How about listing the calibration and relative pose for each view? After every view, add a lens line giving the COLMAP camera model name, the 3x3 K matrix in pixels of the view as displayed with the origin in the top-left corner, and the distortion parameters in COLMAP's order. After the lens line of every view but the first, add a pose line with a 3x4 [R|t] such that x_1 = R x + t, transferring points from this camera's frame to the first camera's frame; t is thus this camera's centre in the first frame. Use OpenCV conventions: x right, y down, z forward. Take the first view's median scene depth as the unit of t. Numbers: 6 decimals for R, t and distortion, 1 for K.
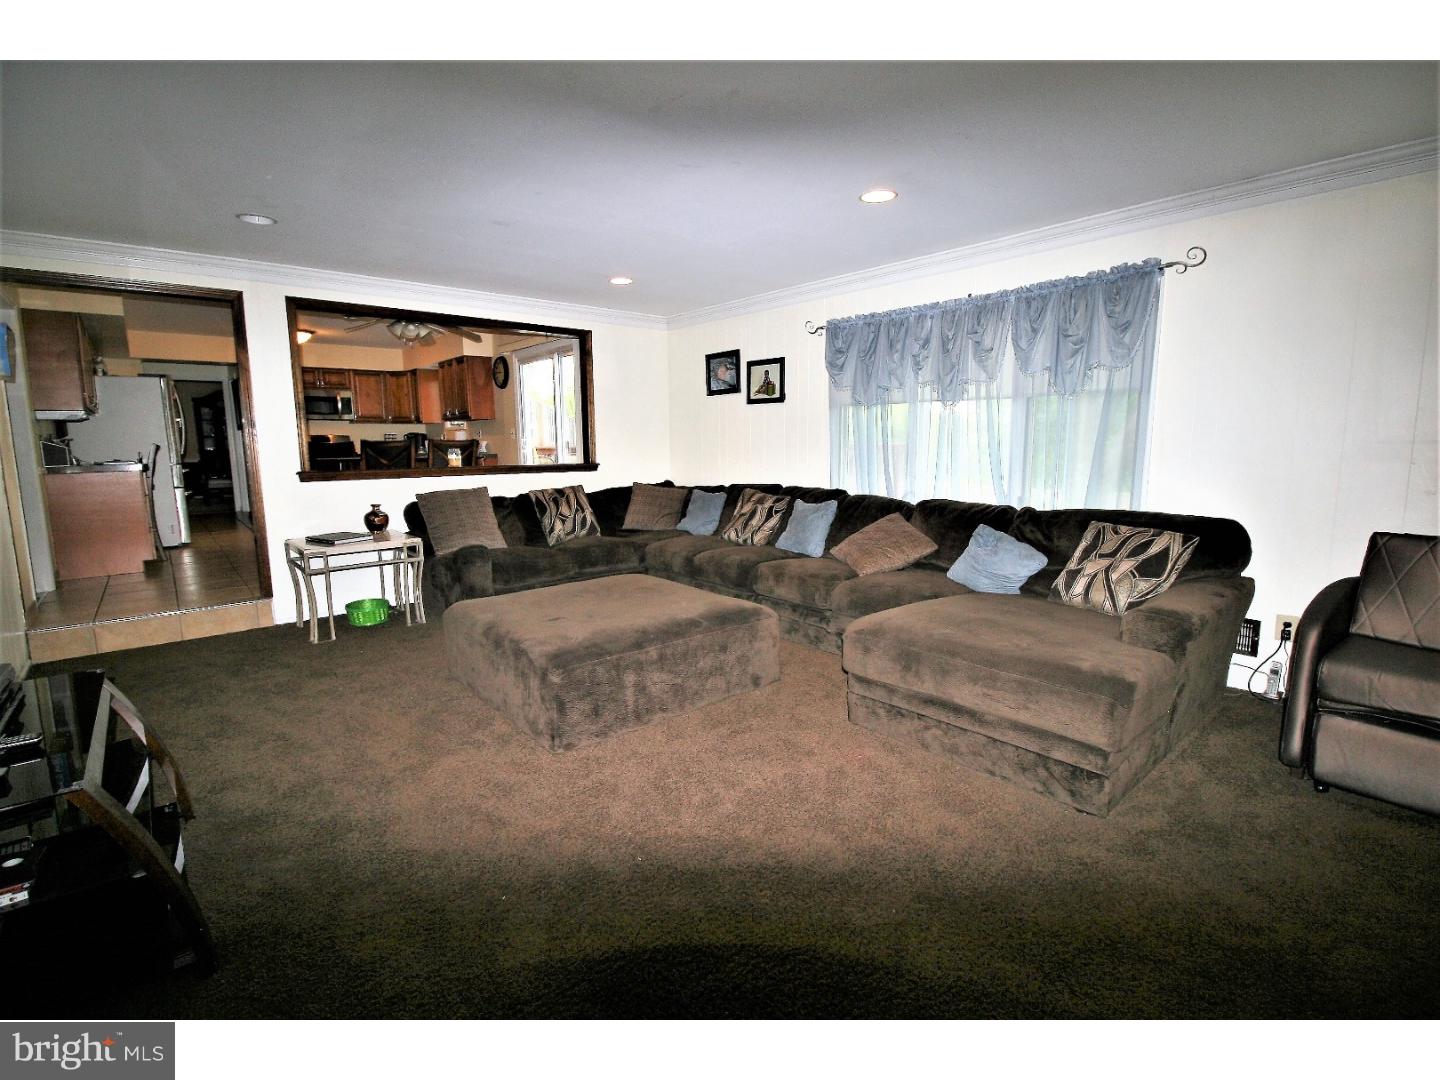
lens RADIAL K [[668.5, 0, 720.0], [0, 668.5, 540.0], [0, 0, 1]] dist [-0.004699, -0.000623]
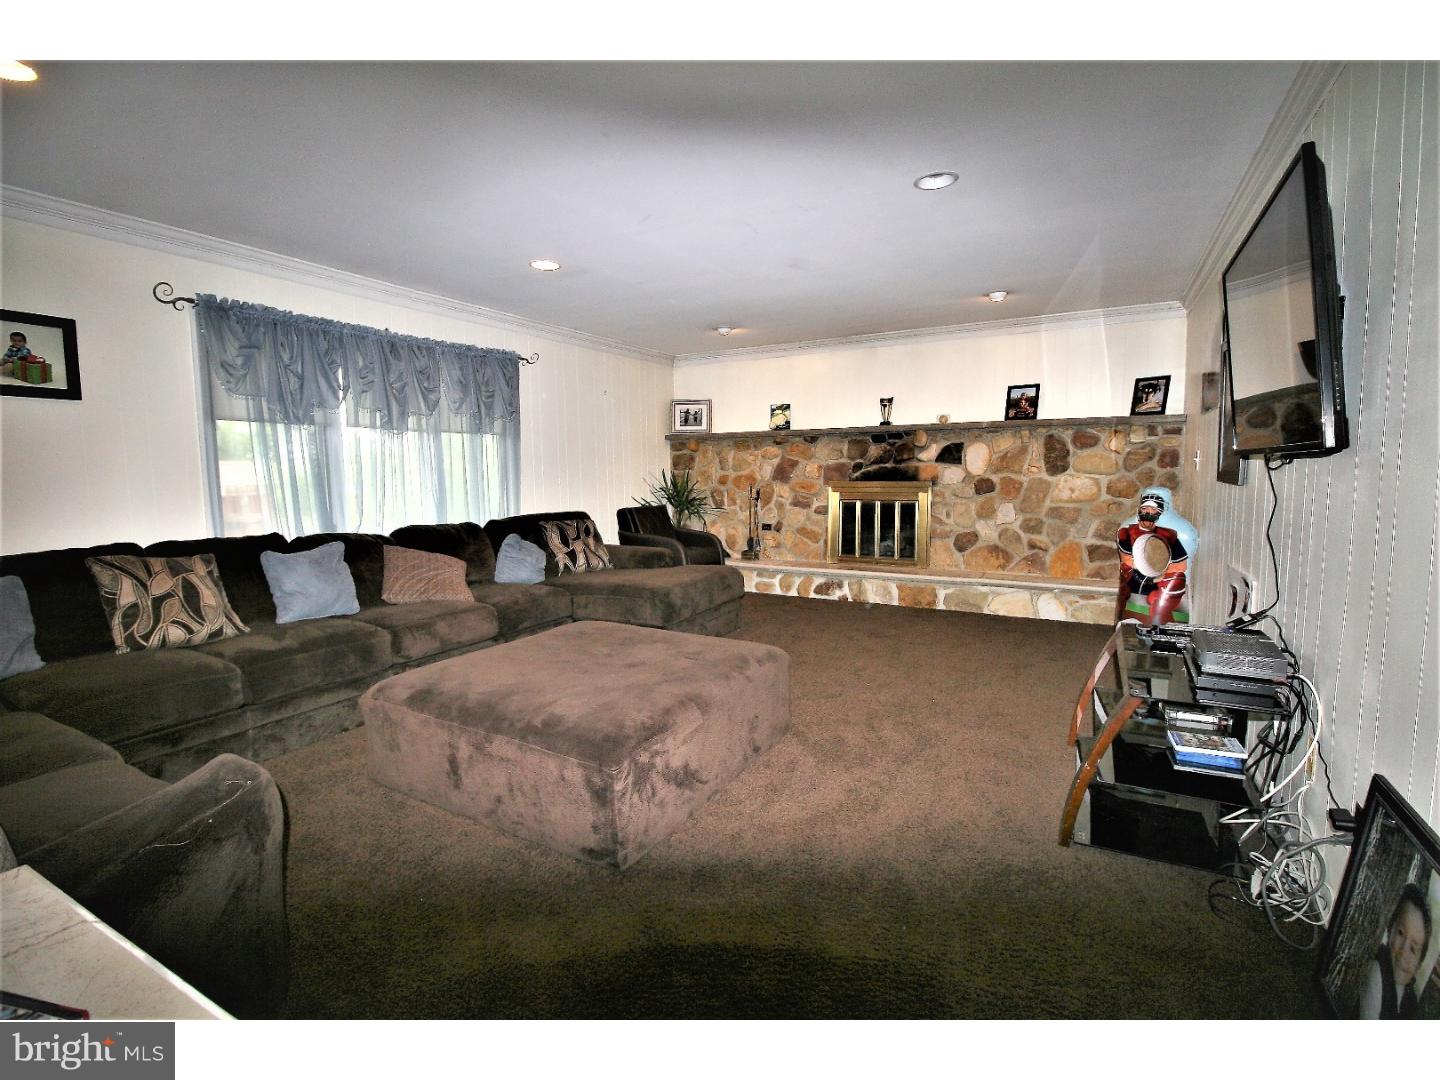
lens RADIAL K [[668.5, 0, 720.0], [0, 668.5, 540.0], [0, 0, 1]] dist [-0.004699, -0.000623]
pose [[-0.355801, -0.084239, 0.930758, -0.814406], [0.155040, 0.976809, 0.147674, -0.118822], [-0.921612, 0.196847, -0.334489, 0.934901]]
